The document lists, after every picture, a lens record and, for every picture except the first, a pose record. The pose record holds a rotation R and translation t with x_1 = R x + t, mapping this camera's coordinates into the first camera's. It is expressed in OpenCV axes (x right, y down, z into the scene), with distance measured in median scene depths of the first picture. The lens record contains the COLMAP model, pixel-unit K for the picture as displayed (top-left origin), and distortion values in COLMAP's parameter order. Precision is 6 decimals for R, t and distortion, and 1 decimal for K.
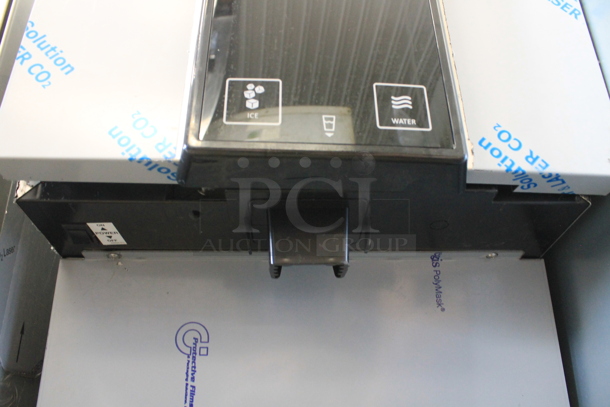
lens RADIAL K [[505.5, 0, 305.0], [0, 505.5, 203.5], [0, 0, 1]] dist [-0.155071, 0.124213]
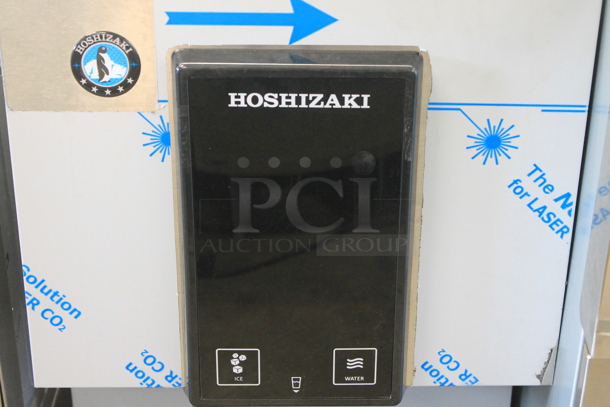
lens RADIAL K [[1233.2, 0, 305.0], [0, 1233.2, 203.5], [0, 0, 1]] dist [0.052188, 0.097139]
pose [[0.998450, 0.038089, -0.040569, 0.171510], [0.007830, 0.625615, 0.780093, -2.778429], [0.055094, -0.779202, 0.624347, -0.615595]]
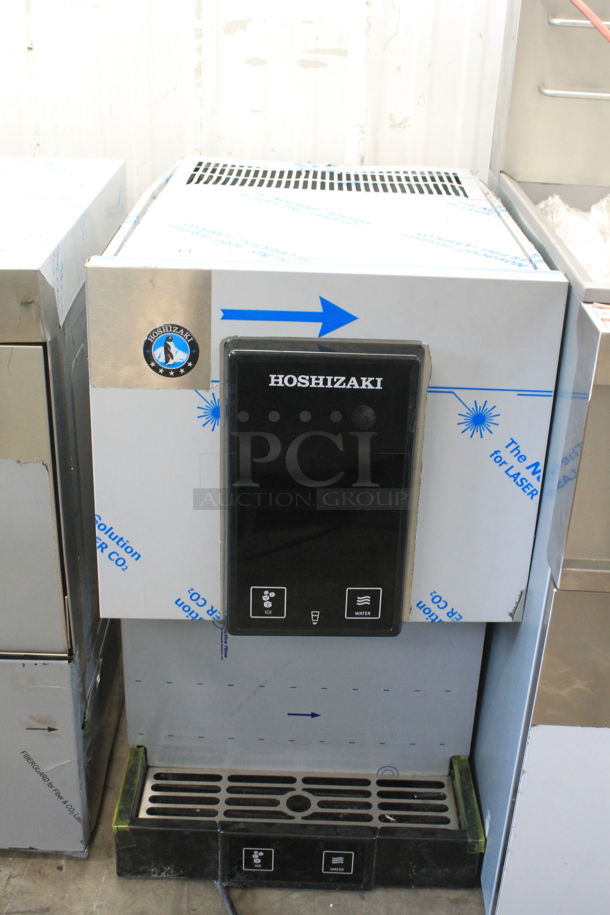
lens RADIAL K [[1088.0, 0, 305.0], [0, 1088.0, 457.5], [0, 0, 1]] dist [-0.073289, 0.000524]
pose [[0.998487, 0.051929, -0.018082, 0.048032], [-0.021480, 0.671058, 0.741094, -2.873711], [0.050619, -0.739584, 0.671158, -0.903560]]
